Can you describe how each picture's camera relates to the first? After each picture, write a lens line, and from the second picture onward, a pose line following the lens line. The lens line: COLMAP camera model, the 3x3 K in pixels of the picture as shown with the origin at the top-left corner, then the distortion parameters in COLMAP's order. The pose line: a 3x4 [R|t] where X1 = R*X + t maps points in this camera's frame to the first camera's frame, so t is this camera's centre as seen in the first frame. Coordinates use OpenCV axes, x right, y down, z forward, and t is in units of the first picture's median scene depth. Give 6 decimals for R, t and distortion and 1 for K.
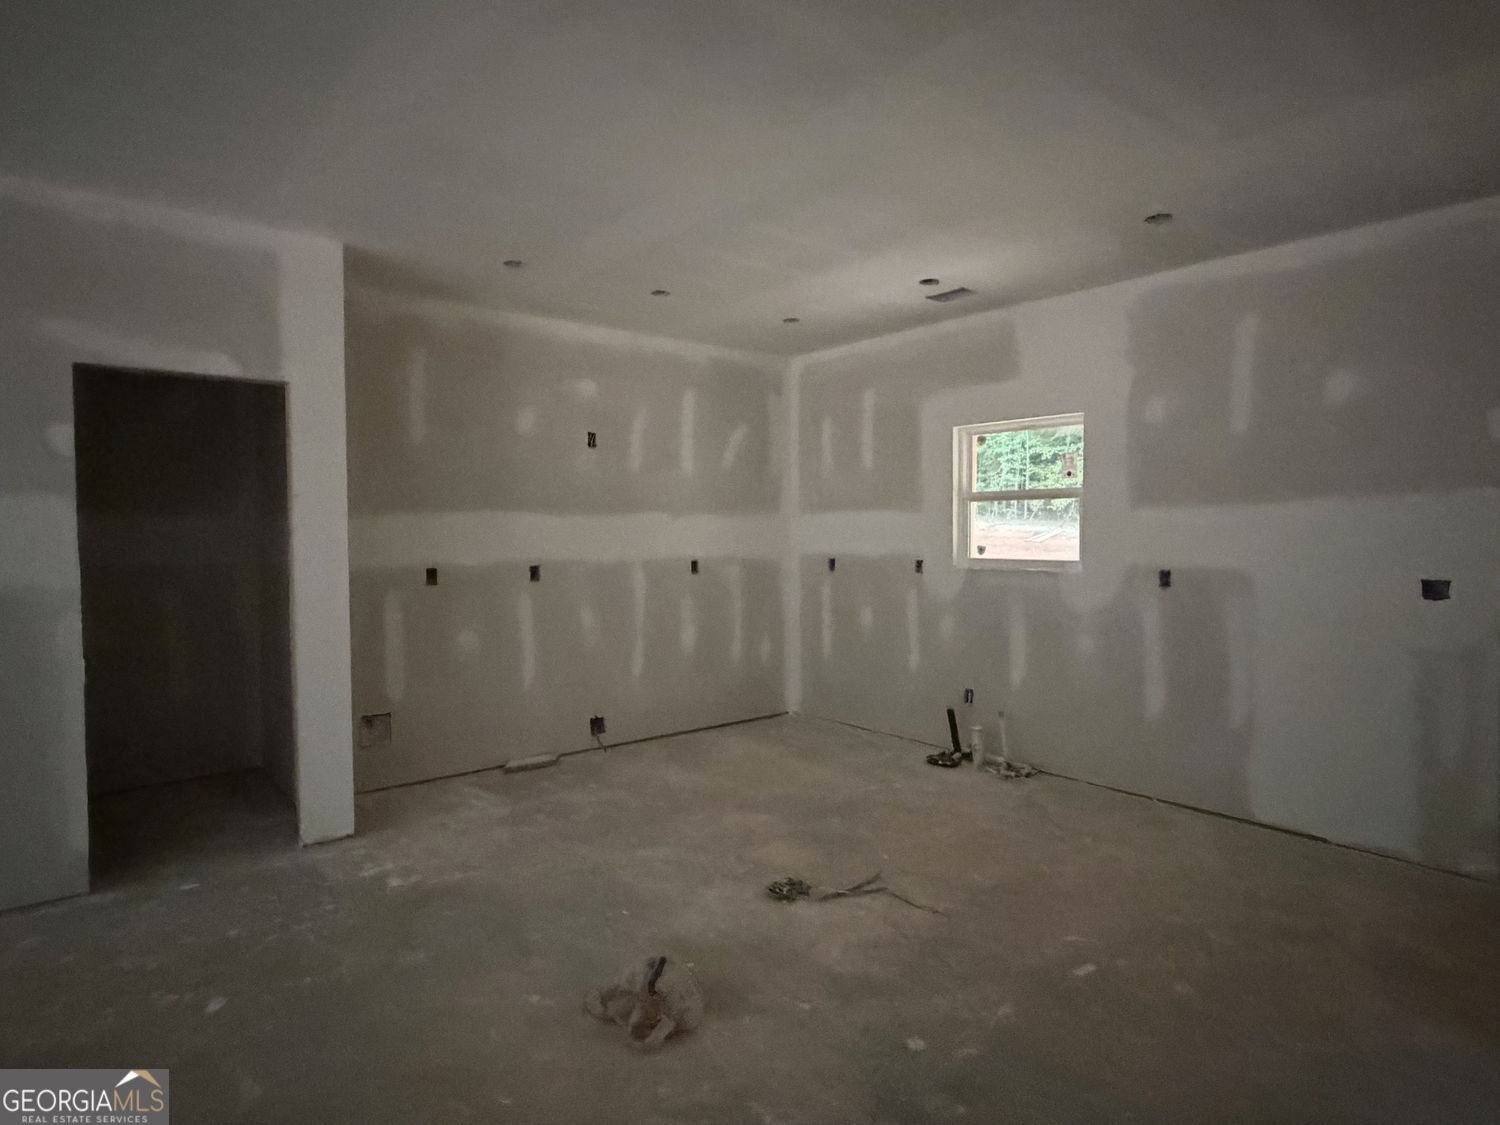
lens RADIAL K [[846.2, 0, 750.0], [0, 846.2, 562.5], [0, 0, 1]] dist [0.017521, -0.010298]
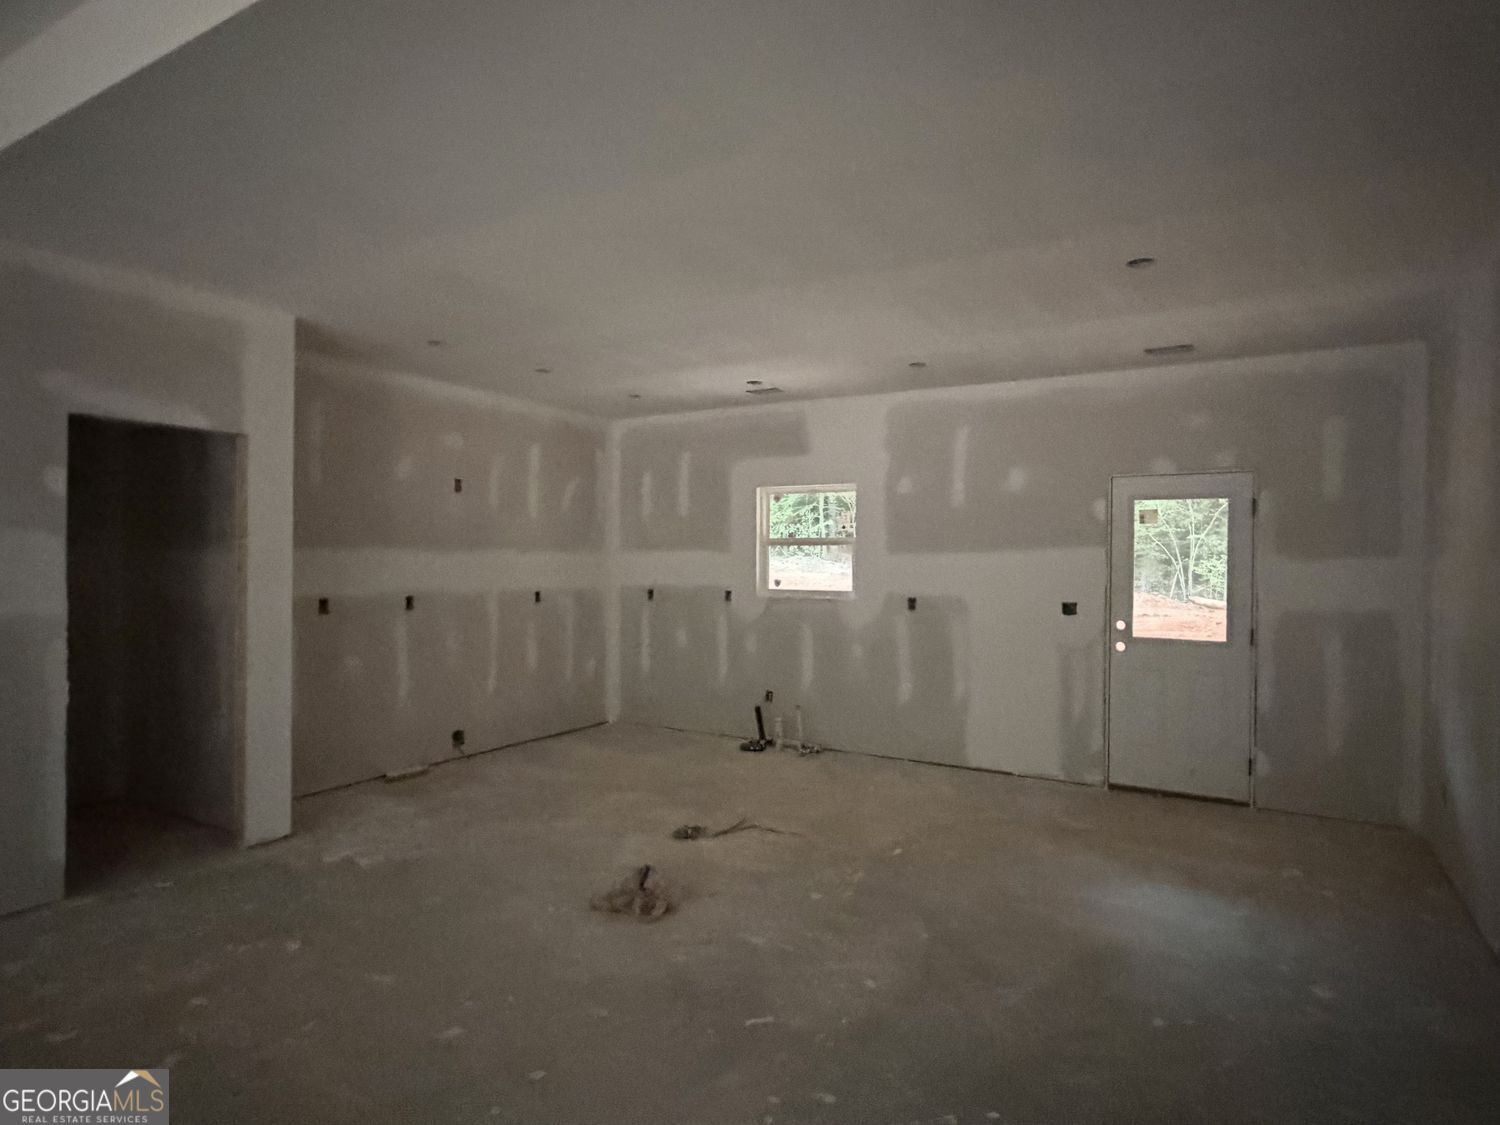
lens RADIAL K [[846.2, 0, 750.0], [0, 846.2, 562.5], [0, 0, 1]] dist [0.017521, -0.010298]
pose [[0.940854, 0.010617, 0.338647, -0.217583], [0.001922, 0.999326, -0.036671, 0.001451], [-0.338808, 0.035153, 0.940199, -0.217923]]
